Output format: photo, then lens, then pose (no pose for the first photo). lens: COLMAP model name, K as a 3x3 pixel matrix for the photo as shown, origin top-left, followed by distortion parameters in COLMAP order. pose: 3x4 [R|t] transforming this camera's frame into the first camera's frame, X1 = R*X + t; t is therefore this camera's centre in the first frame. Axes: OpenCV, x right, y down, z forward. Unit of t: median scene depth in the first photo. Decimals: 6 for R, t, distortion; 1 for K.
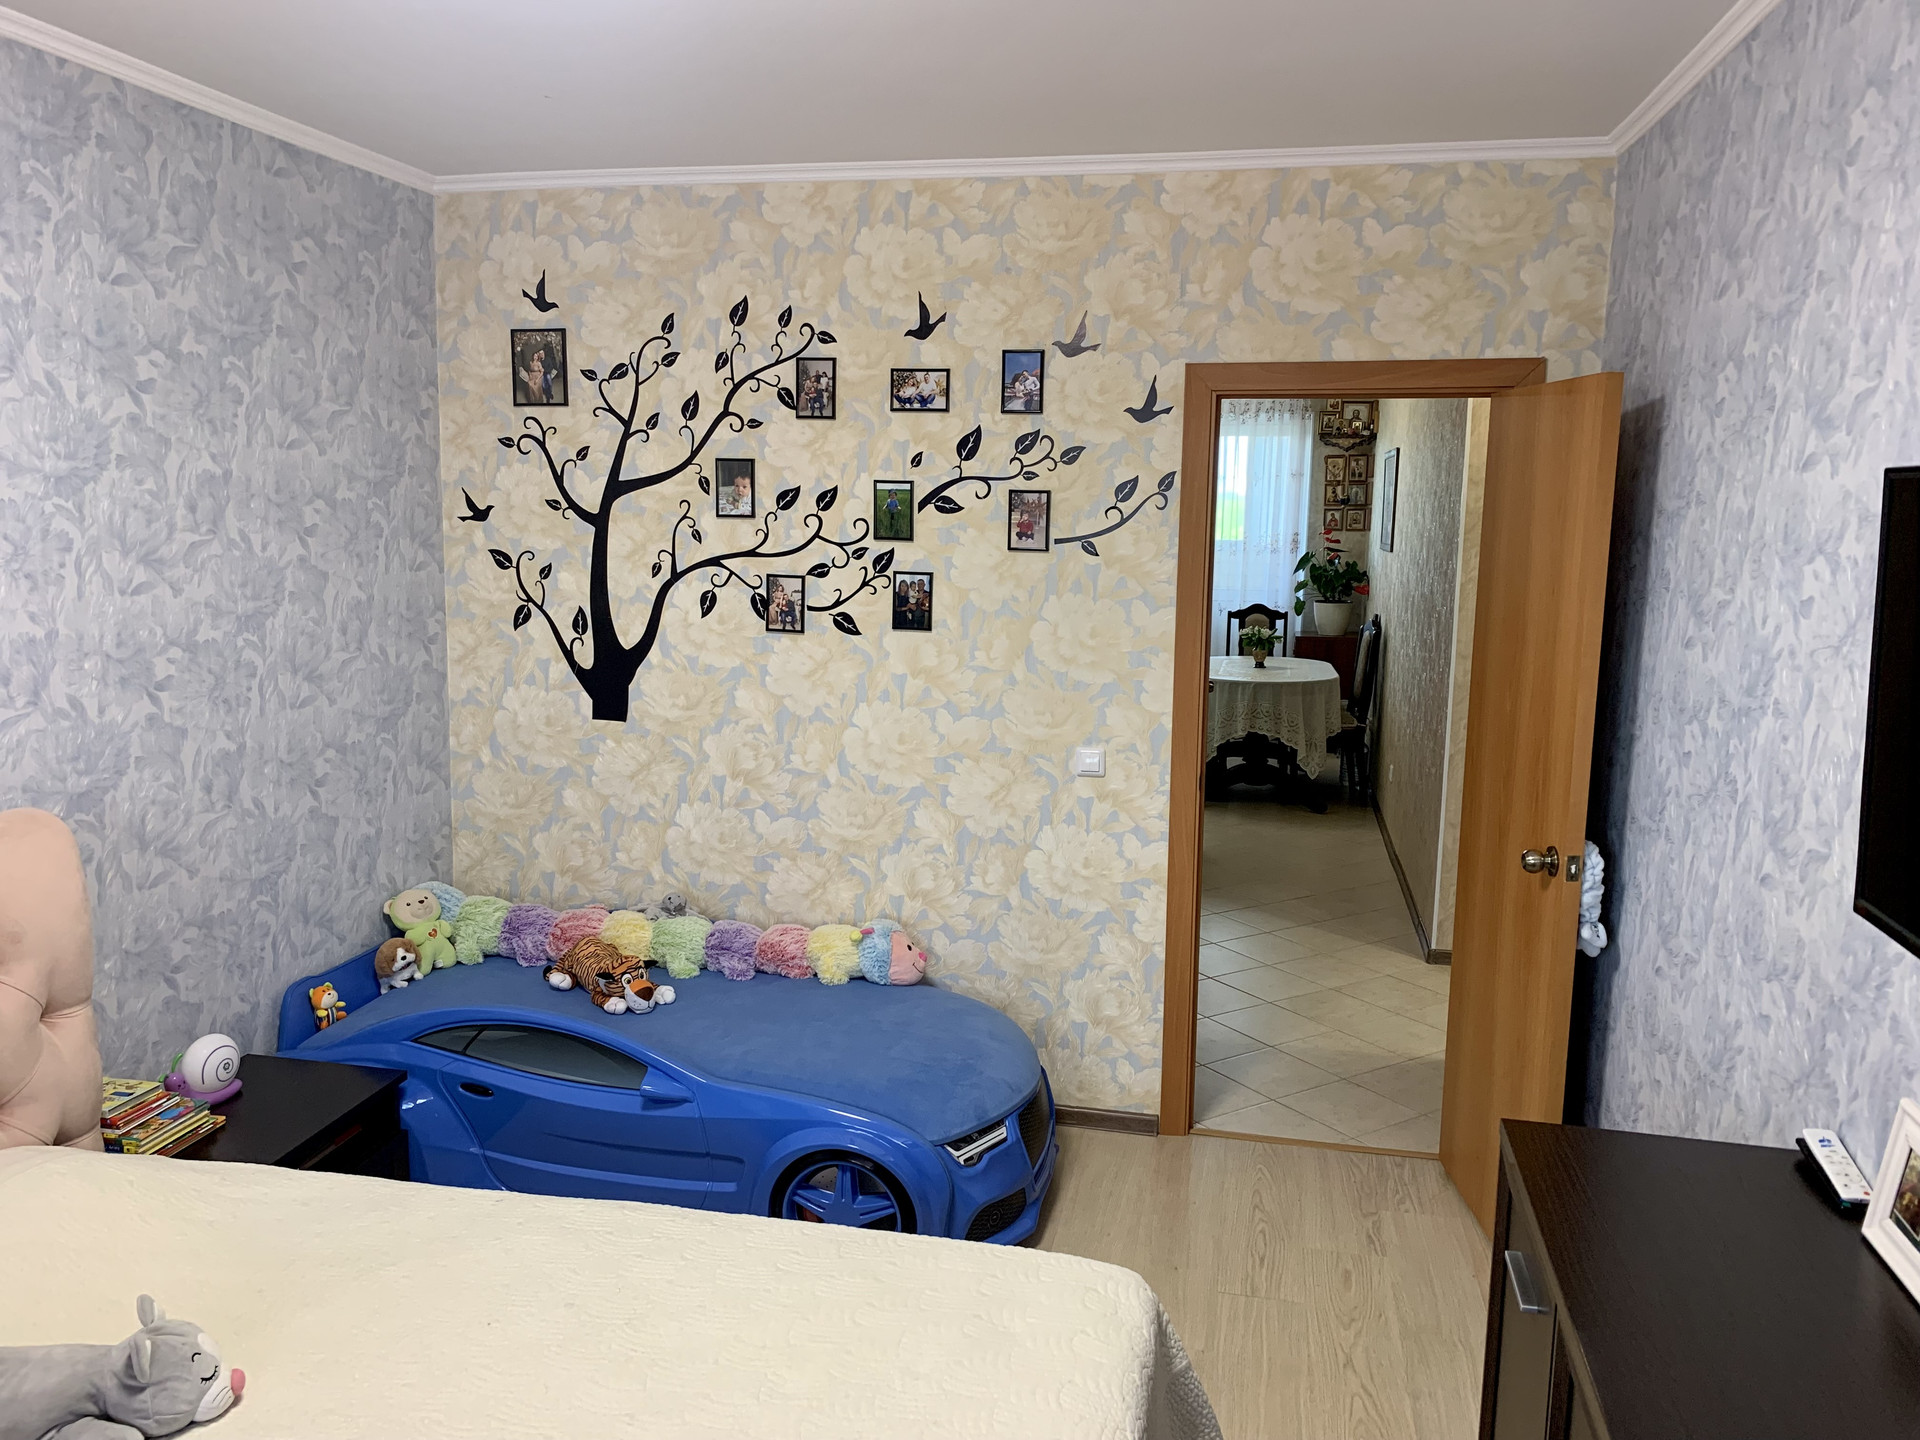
lens RADIAL K [[1472.5, 0, 919.6], [0, 1472.5, 701.3], [0, 0, 1]] dist [0.086390, -0.040893]
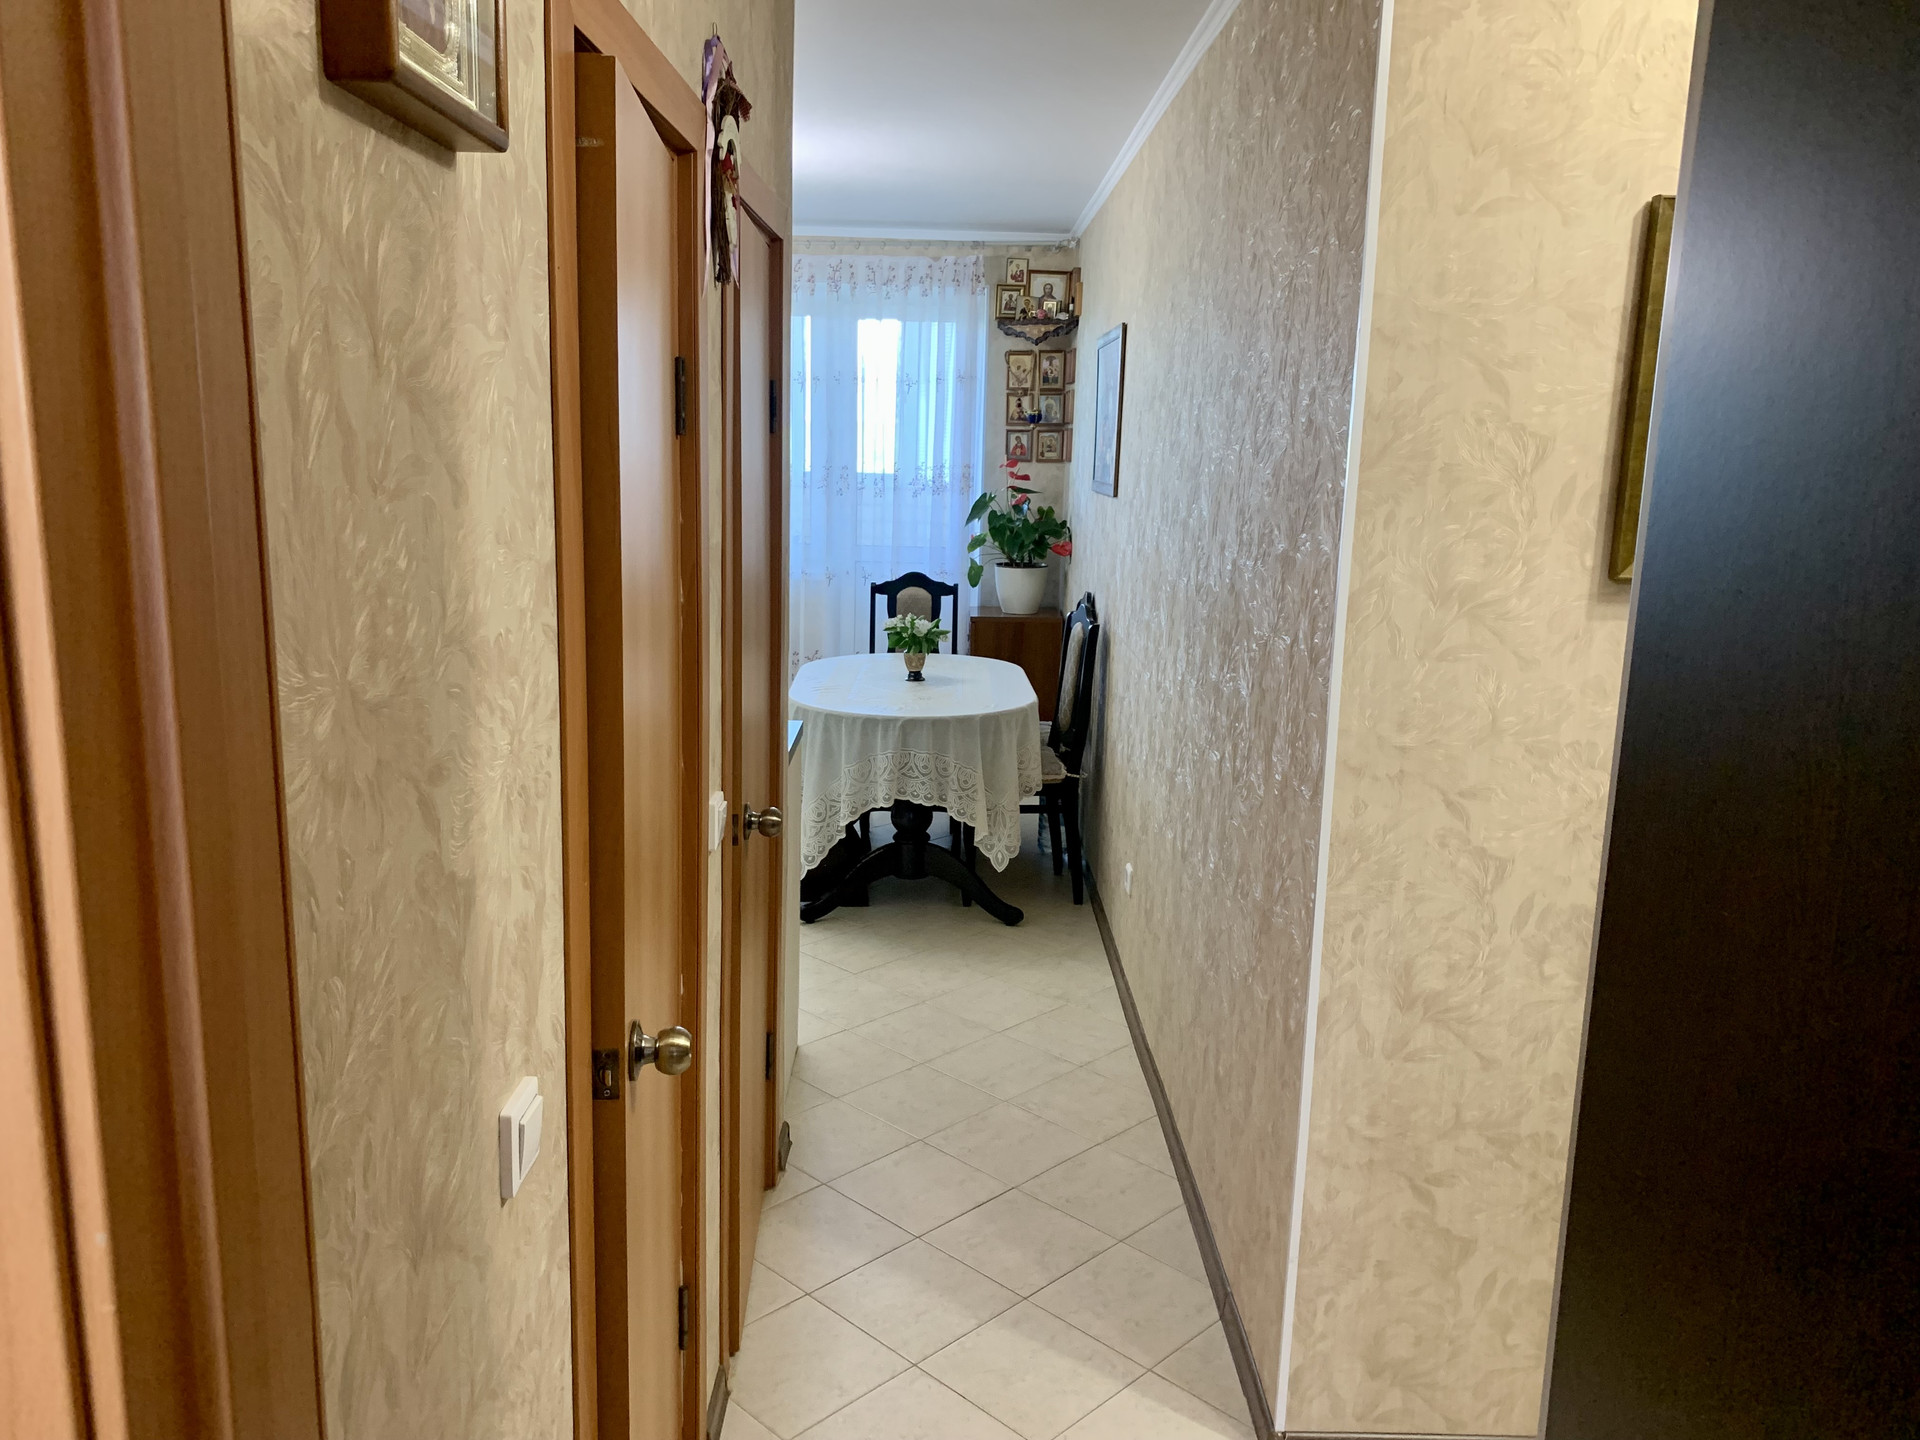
lens RADIAL K [[1472.5, 0, 919.6], [0, 1472.5, 701.3], [0, 0, 1]] dist [0.086390, -0.040893]
pose [[0.977745, -0.030963, 0.207499, 0.092709], [0.021317, 0.998593, 0.048565, -0.040416], [-0.208710, -0.043061, 0.977029, 0.353898]]
